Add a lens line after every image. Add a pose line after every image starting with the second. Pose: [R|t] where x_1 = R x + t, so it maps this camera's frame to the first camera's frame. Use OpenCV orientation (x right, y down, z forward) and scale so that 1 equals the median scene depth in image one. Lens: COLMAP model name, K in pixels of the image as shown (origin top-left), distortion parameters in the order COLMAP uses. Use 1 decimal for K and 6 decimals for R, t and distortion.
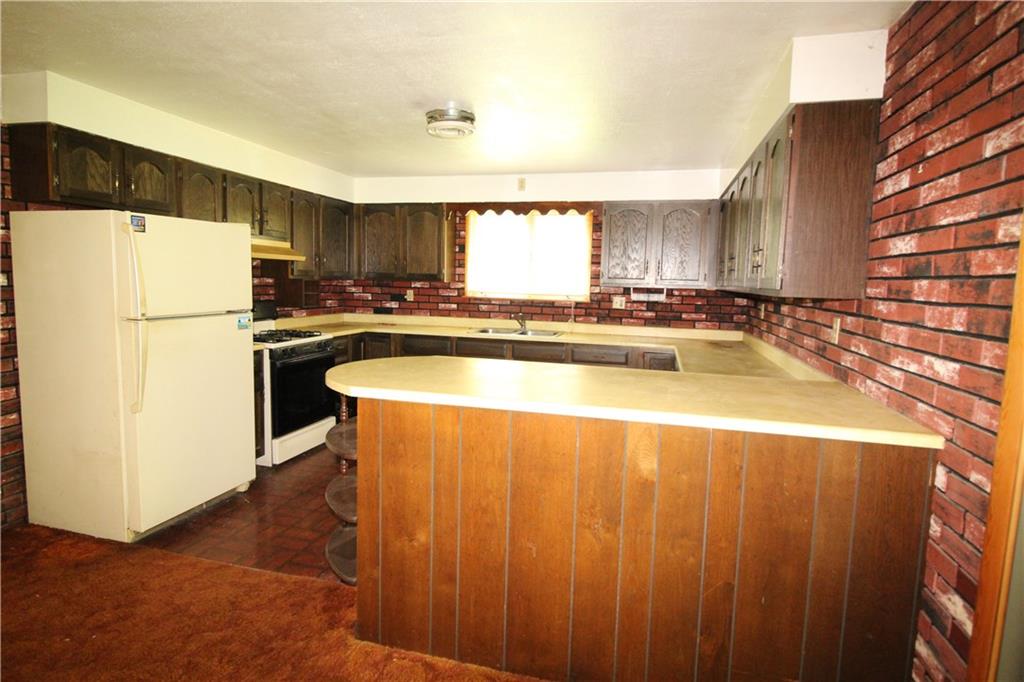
lens RADIAL K [[557.7, 0, 505.5], [0, 557.7, 338.9], [0, 0, 1]] dist [0.002054, -0.010176]
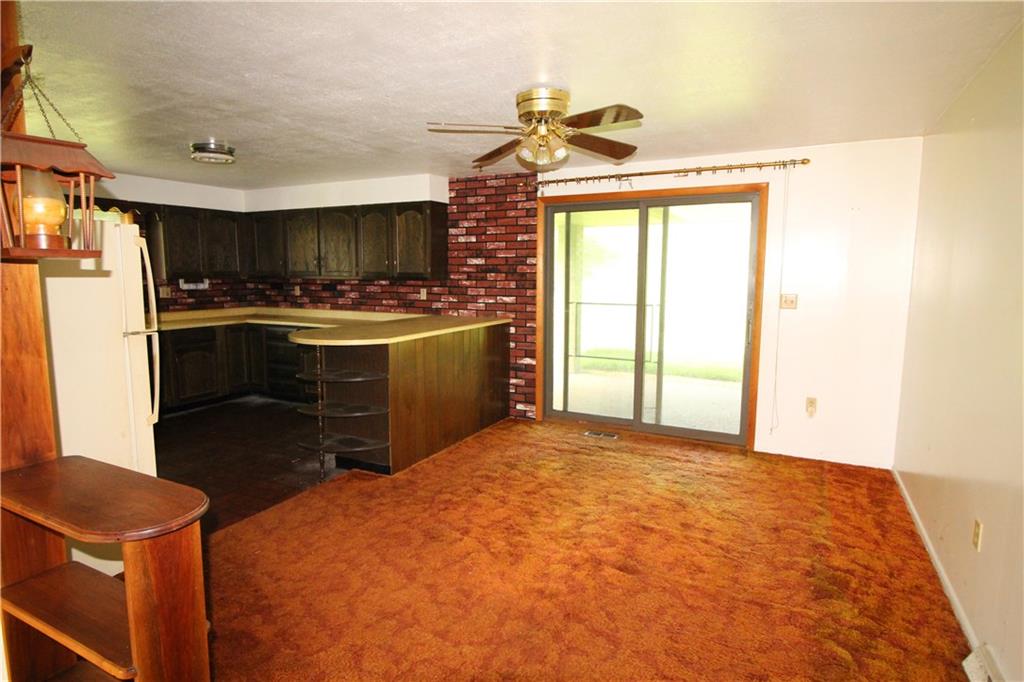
lens RADIAL K [[557.7, 0, 514.9], [0, 557.7, 336.7], [0, 0, 1]] dist [0.002054, -0.010176]
pose [[0.225543, -0.141899, 0.963844, -1.352878], [0.105770, 0.987055, 0.120565, -0.068007], [-0.968475, 0.074753, 0.237631, 0.079602]]
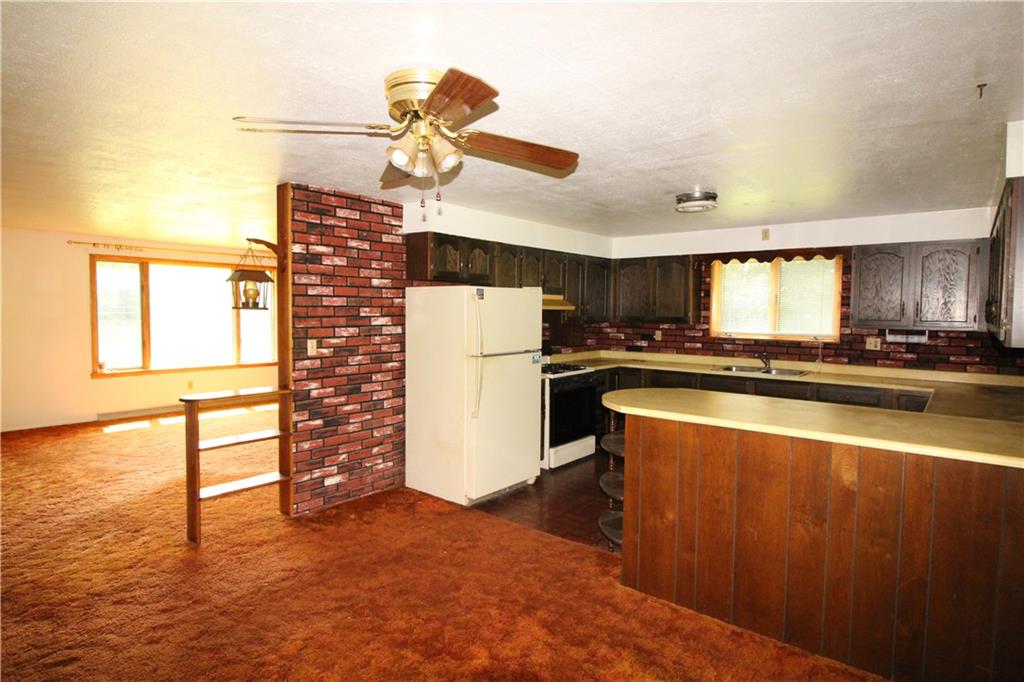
lens RADIAL K [[557.7, 0, 503.7], [0, 557.7, 337.7], [0, 0, 1]] dist [0.002054, -0.010176]
pose [[0.907548, 0.003047, -0.419938, 0.040656], [-0.028972, 0.998045, -0.055373, -0.002975], [0.418948, 0.062420, 0.905862, -0.329249]]
